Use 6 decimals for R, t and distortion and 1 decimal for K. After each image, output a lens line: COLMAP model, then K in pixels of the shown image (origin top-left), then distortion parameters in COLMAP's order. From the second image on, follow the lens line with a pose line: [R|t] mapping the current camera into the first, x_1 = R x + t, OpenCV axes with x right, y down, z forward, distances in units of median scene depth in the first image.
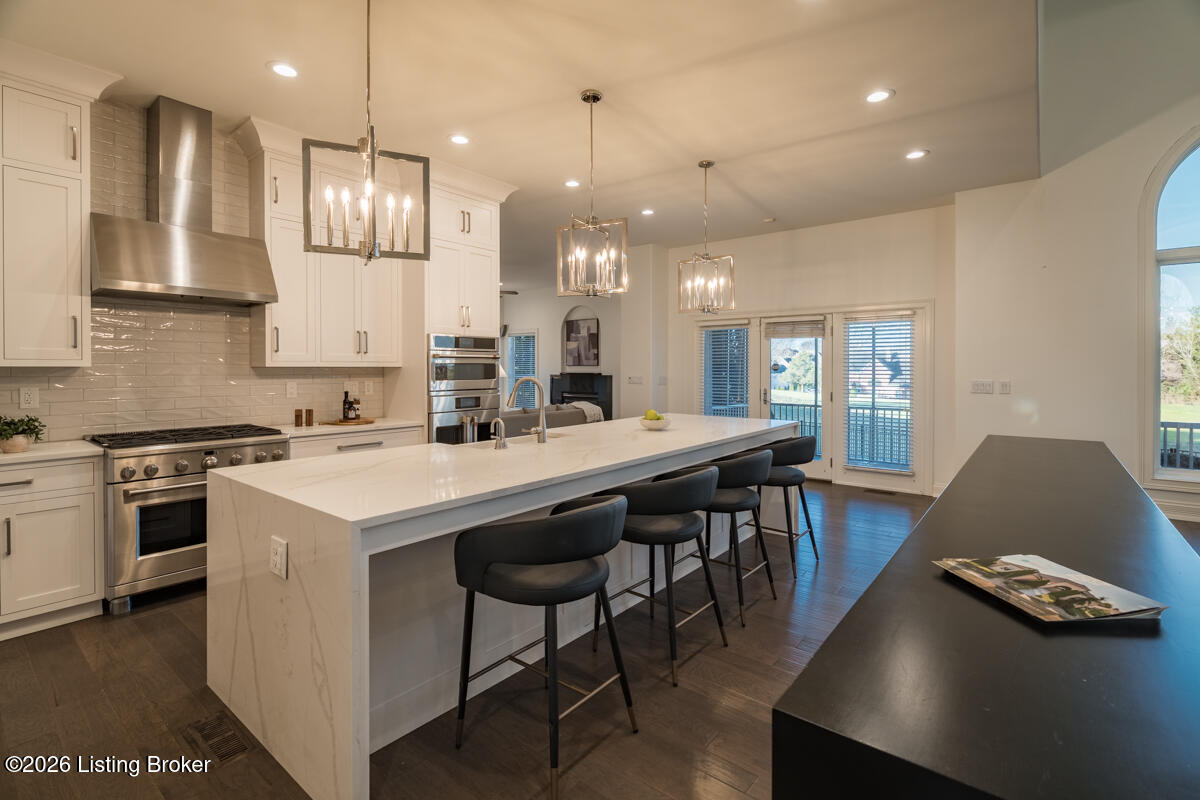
lens RADIAL K [[561.6, 0, 603.3], [0, 561.6, 370.4], [0, 0, 1]] dist [-0.011107, 0.003078]
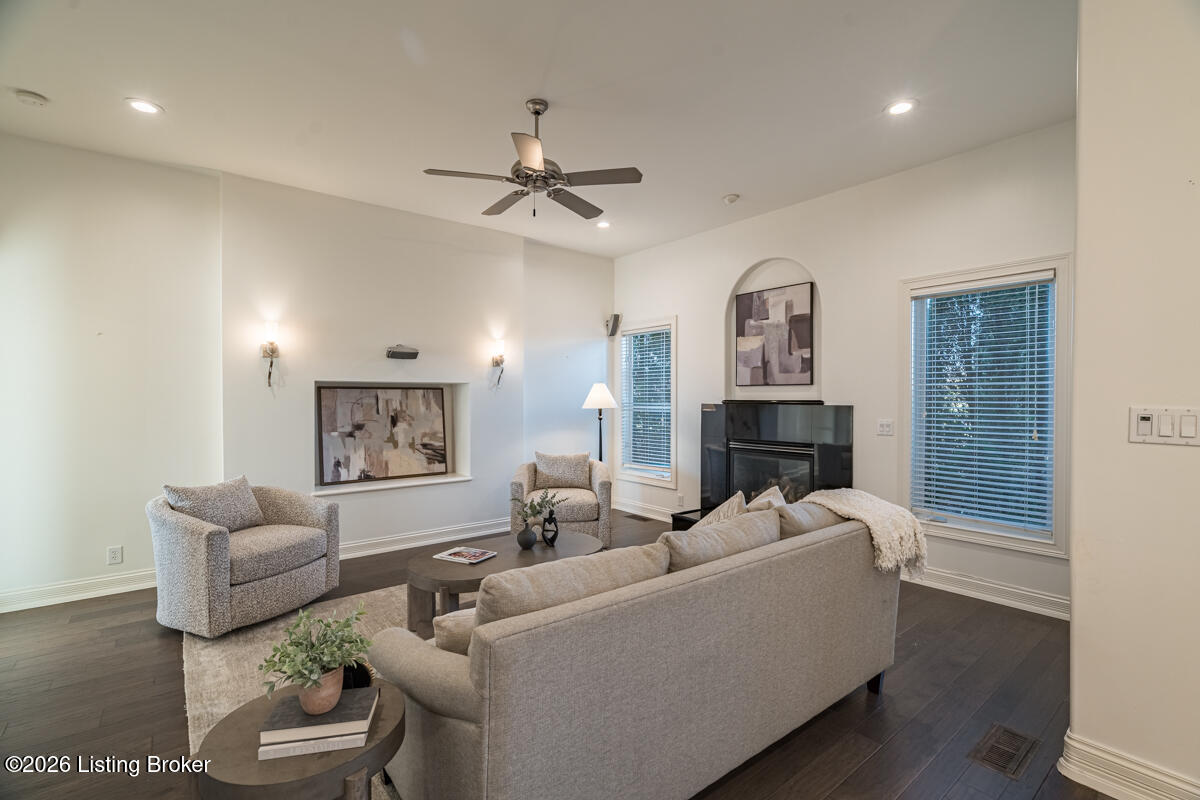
lens RADIAL K [[561.6, 0, 596.2], [0, 561.6, 406.7], [0, 0, 1]] dist [-0.011107, 0.003078]
pose [[0.976286, 0.002658, -0.216467, -0.136645], [0.000324, 0.999906, 0.013741, 0.005503], [0.216483, -0.013485, 0.976193, 0.844629]]
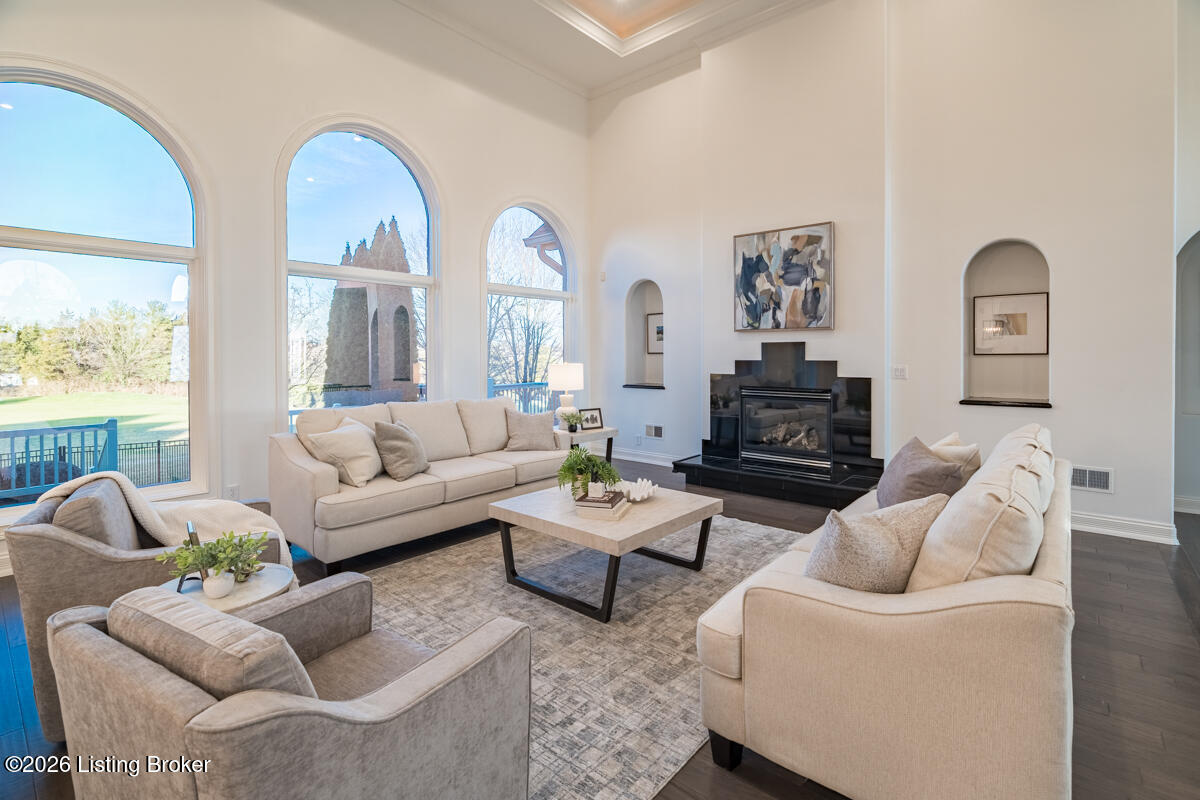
lens RADIAL K [[561.6, 0, 610.1], [0, 561.6, 363.4], [0, 0, 1]] dist [-0.011107, 0.003078]
pose [[0.035153, -0.017483, 0.999229, 0.234090], [0.008956, 0.999812, 0.017178, -0.021841], [-0.999342, 0.008346, 0.035303, 0.058850]]
